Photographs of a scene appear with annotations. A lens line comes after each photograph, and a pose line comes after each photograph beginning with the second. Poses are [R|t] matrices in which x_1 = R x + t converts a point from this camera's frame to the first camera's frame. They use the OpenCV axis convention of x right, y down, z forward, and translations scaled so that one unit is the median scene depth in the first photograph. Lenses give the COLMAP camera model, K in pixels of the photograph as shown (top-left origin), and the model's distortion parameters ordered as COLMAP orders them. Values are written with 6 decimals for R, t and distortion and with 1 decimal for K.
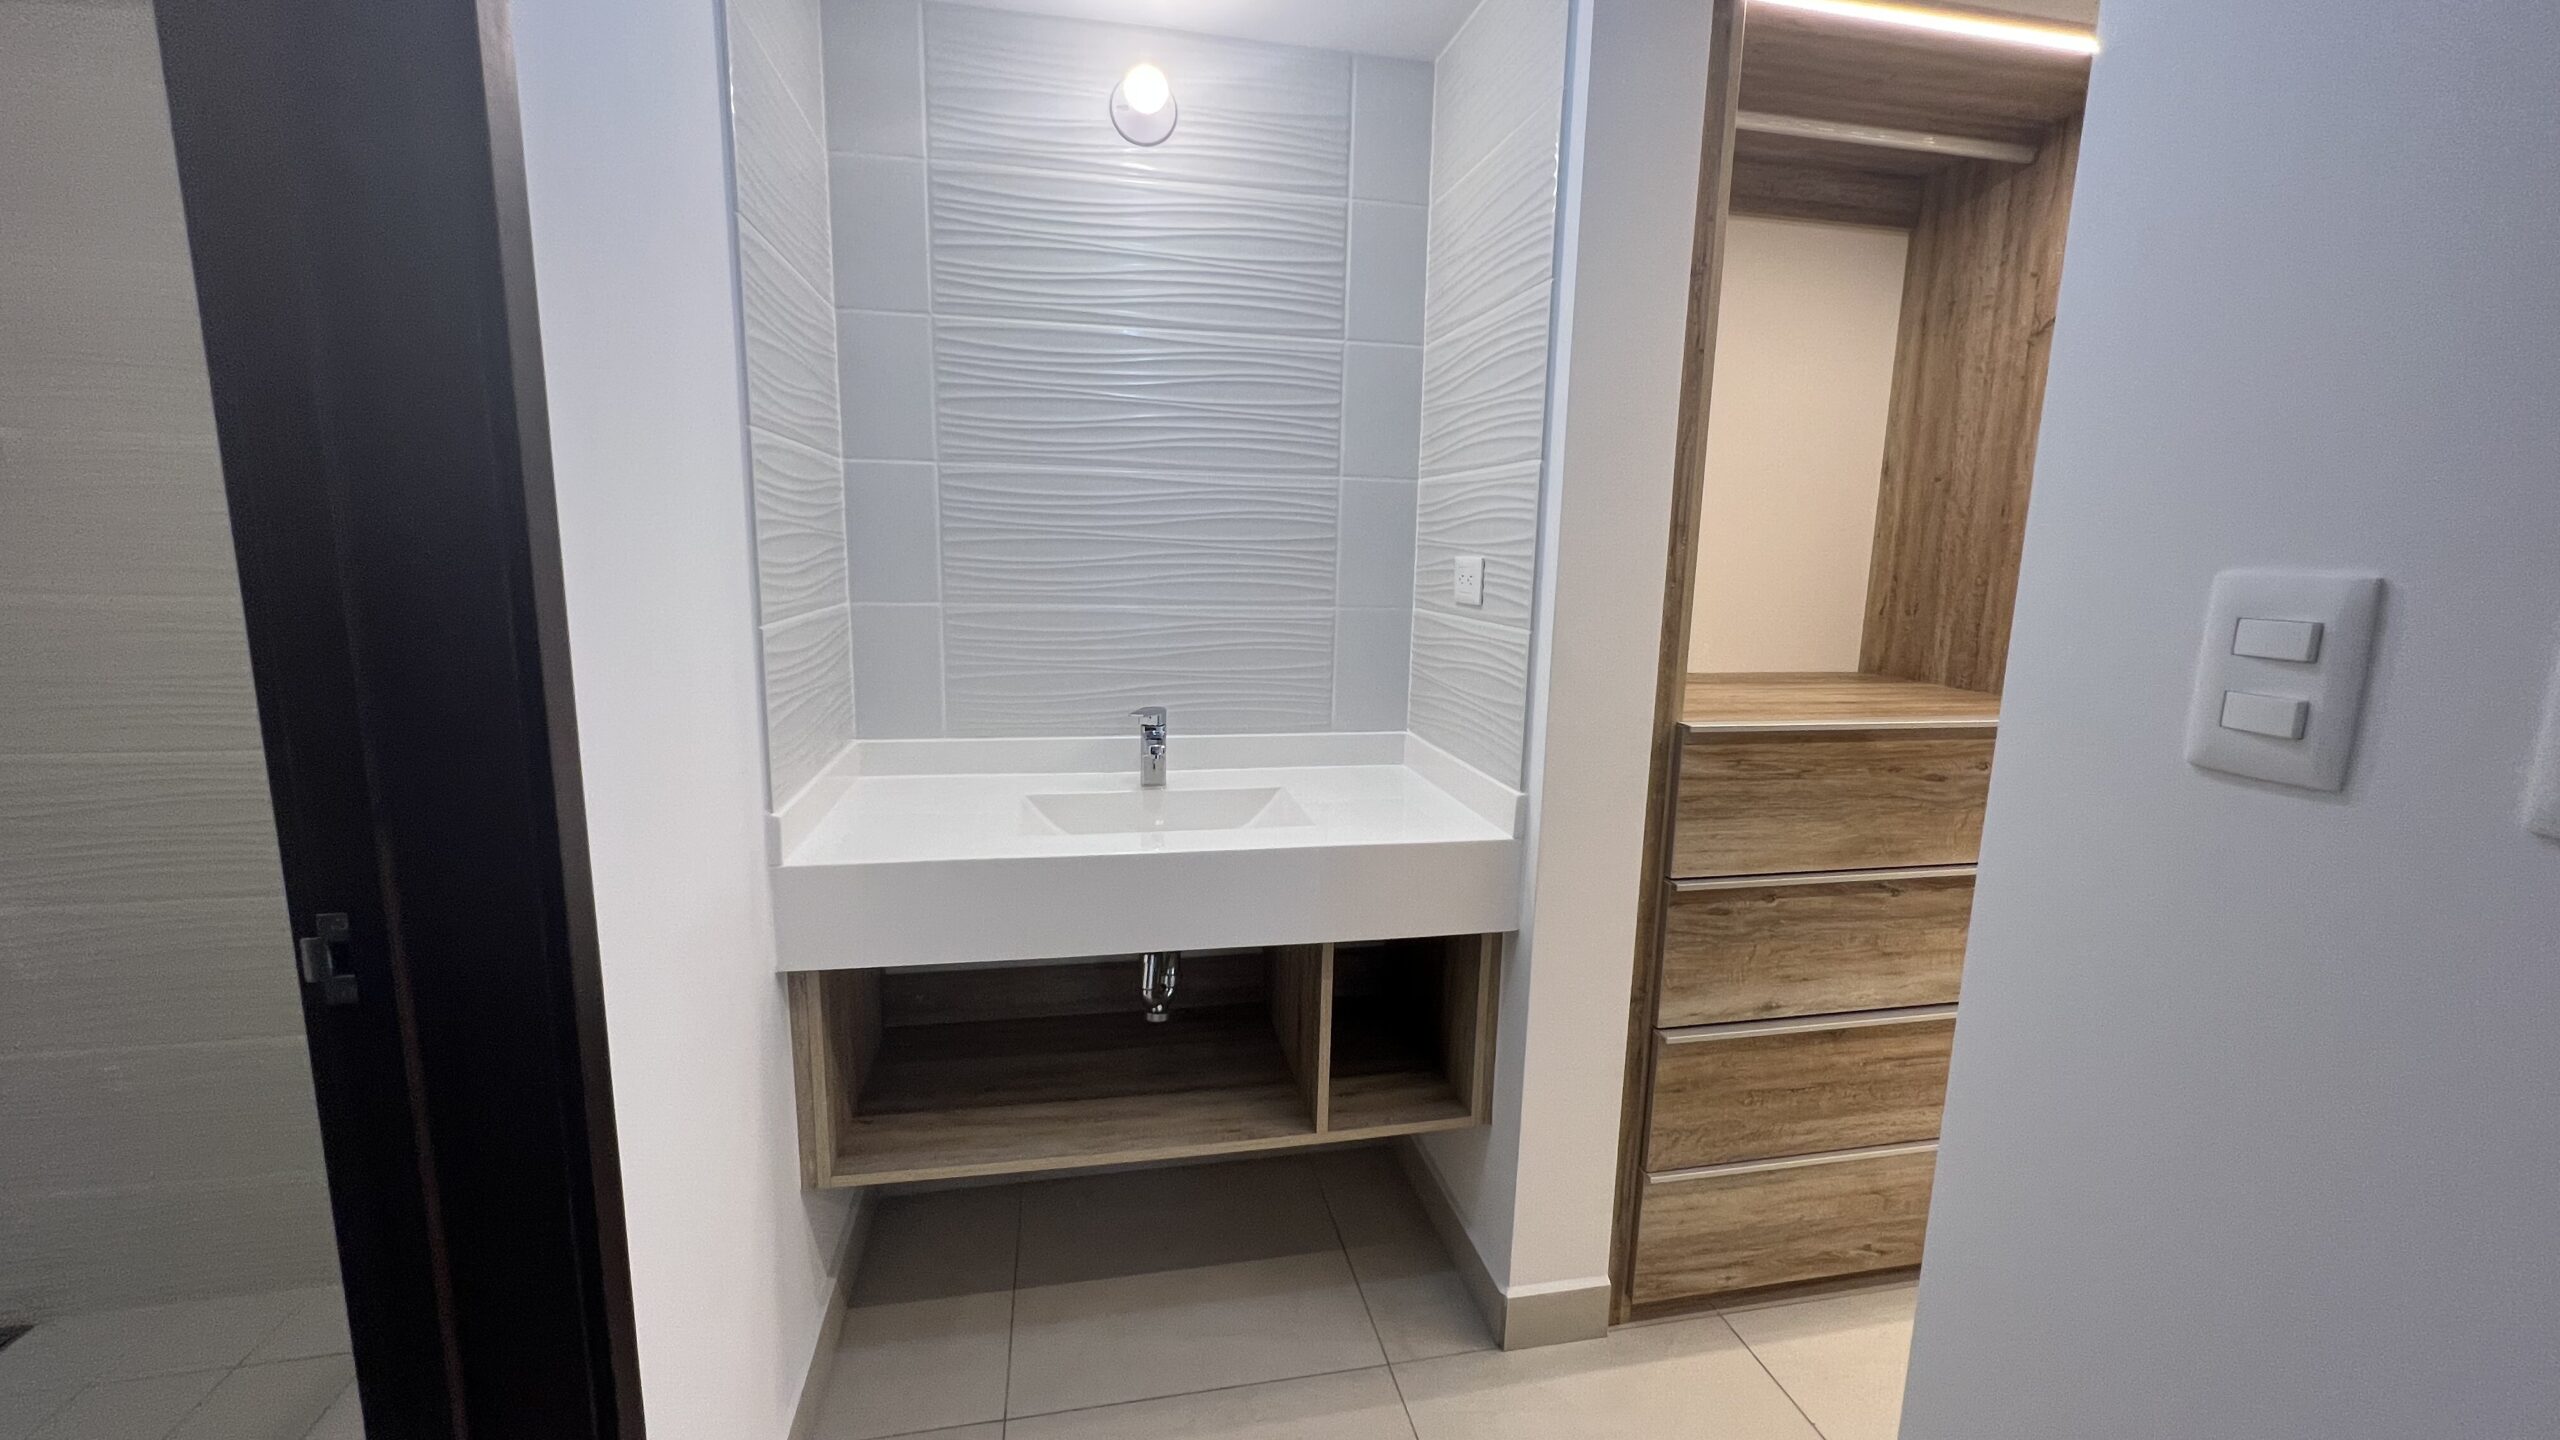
lens RADIAL K [[1025.1, 0, 1282.9], [0, 1025.1, 718.7], [0, 0, 1]] dist [0.000054, 0.000583]
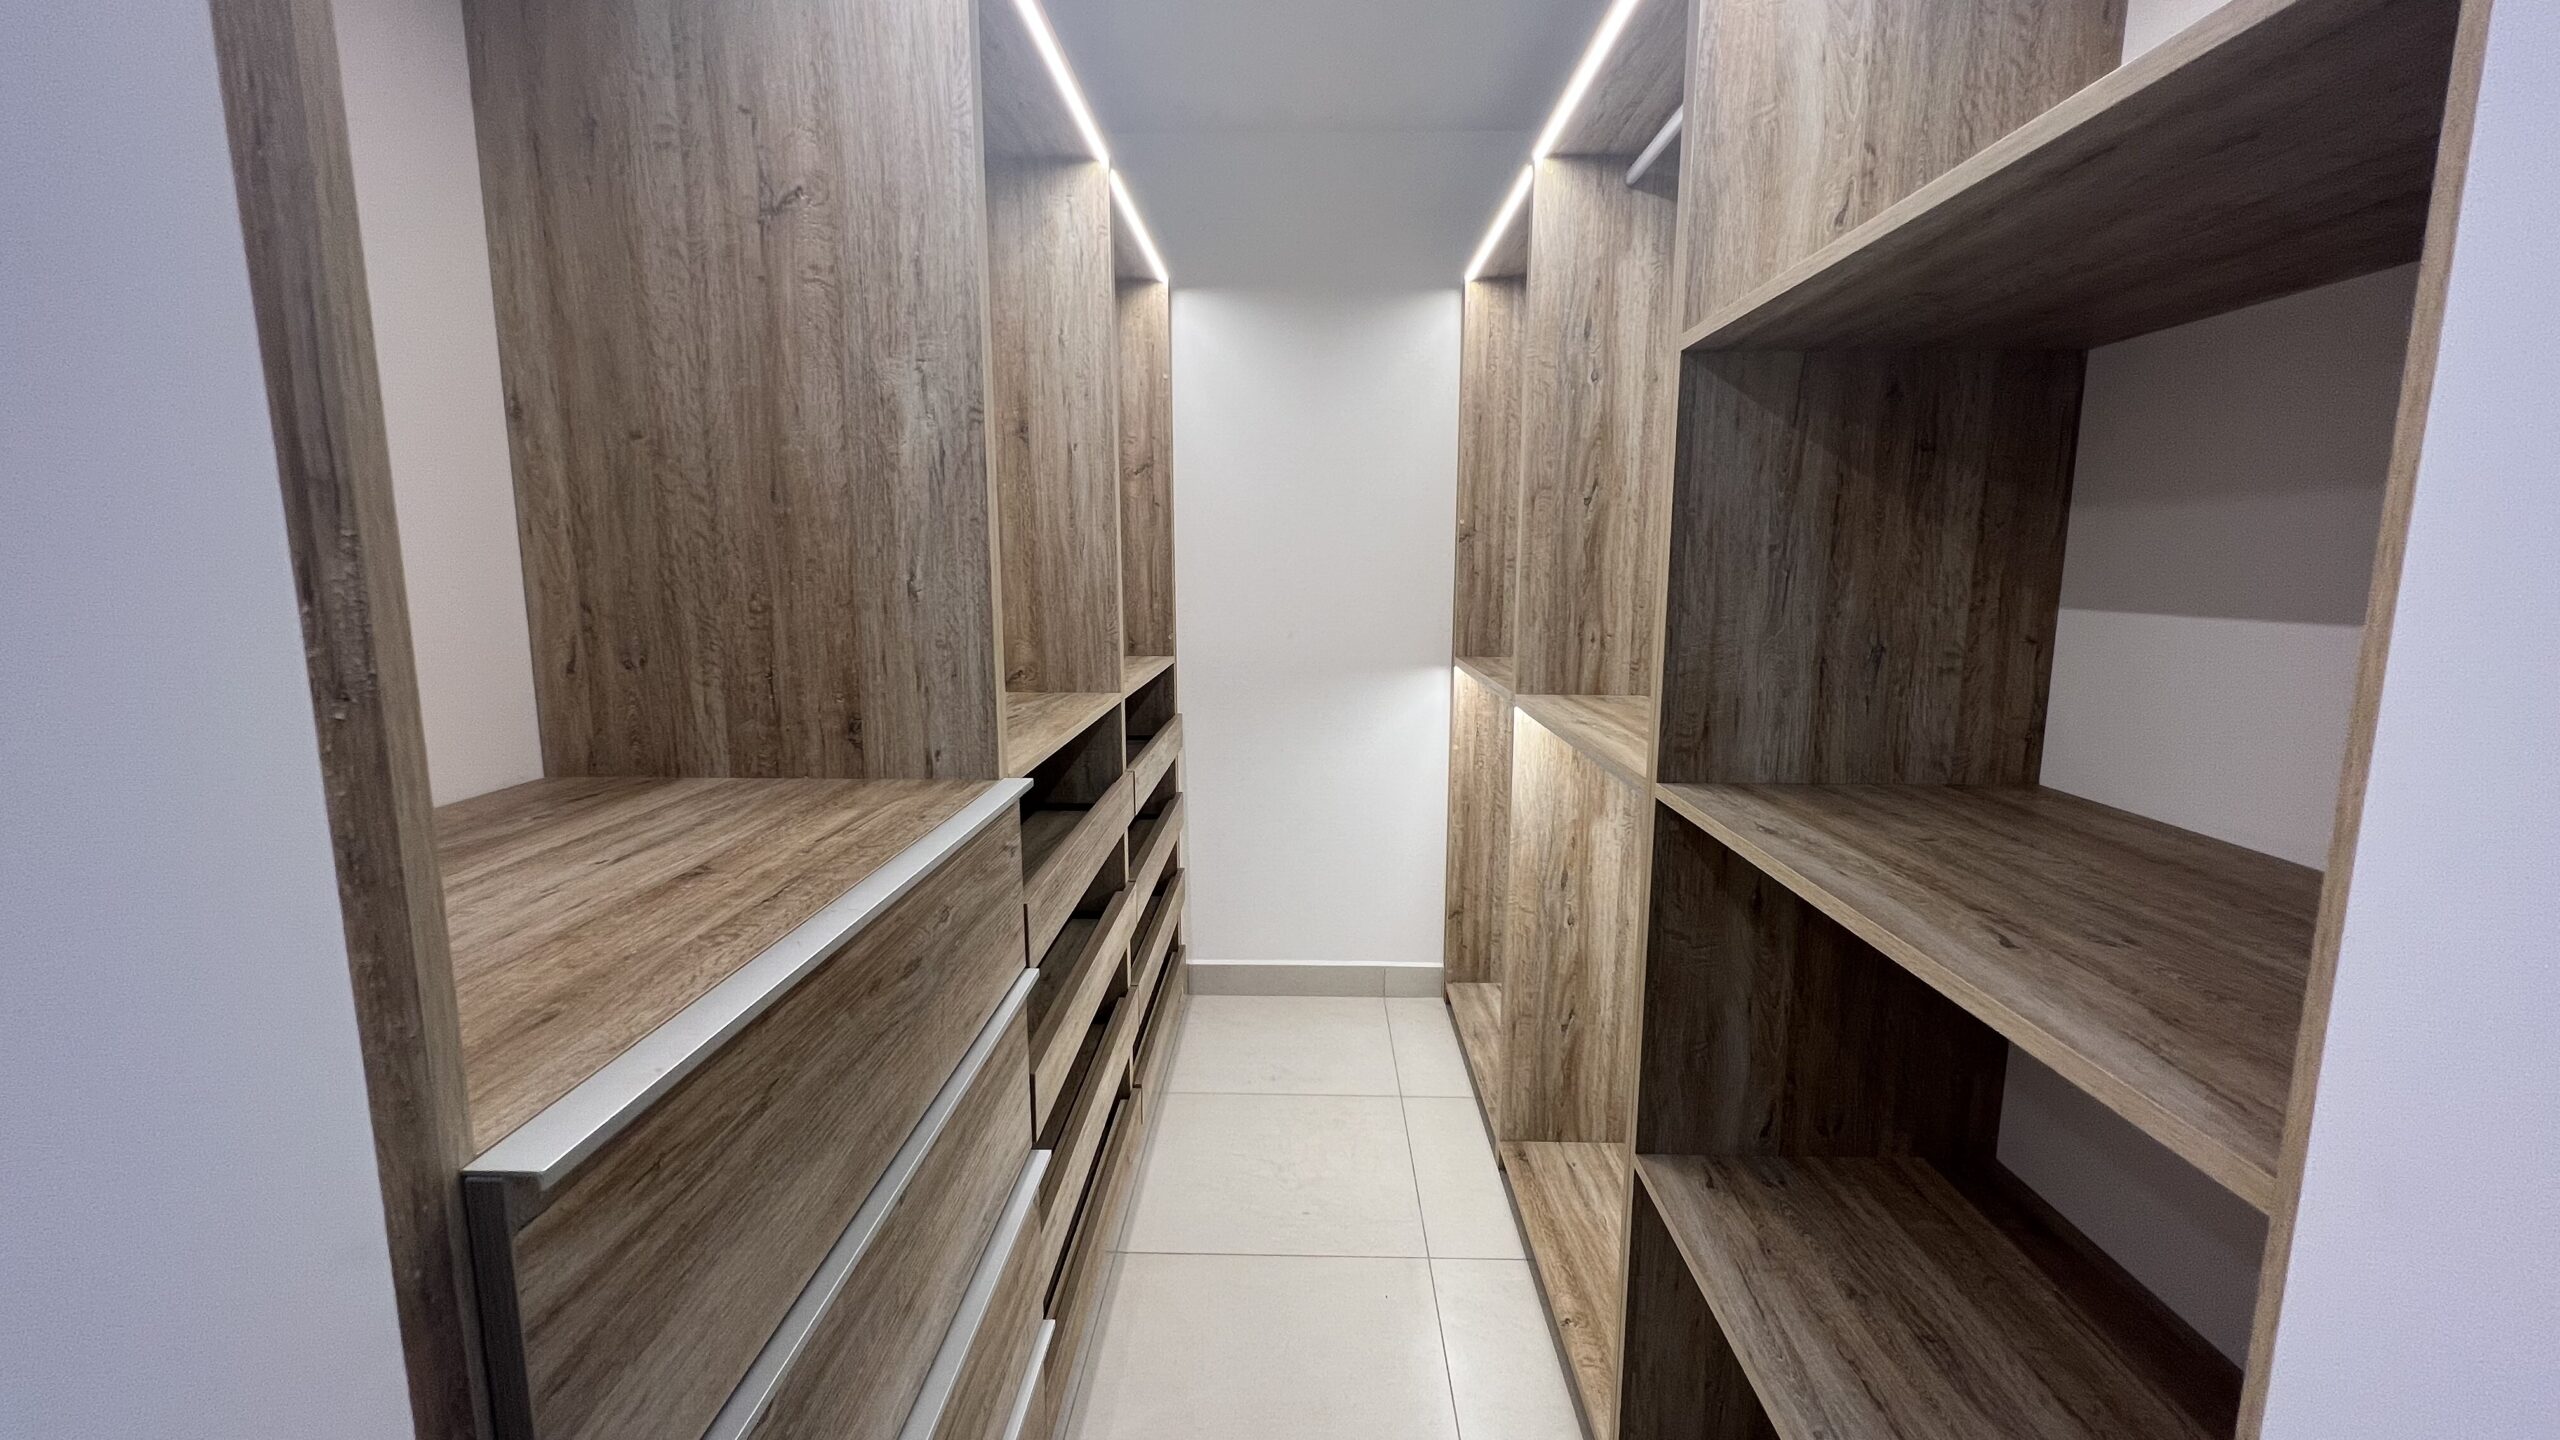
lens RADIAL K [[1025.1, 0, 1282.9], [0, 1025.1, 718.7], [0, 0, 1]] dist [0.000054, 0.000583]
pose [[0.229304, -0.167662, 0.958806, 0.140106], [0.168116, 0.977071, 0.130650, -0.091715], [-0.958726, 0.131232, 0.252233, 0.528495]]
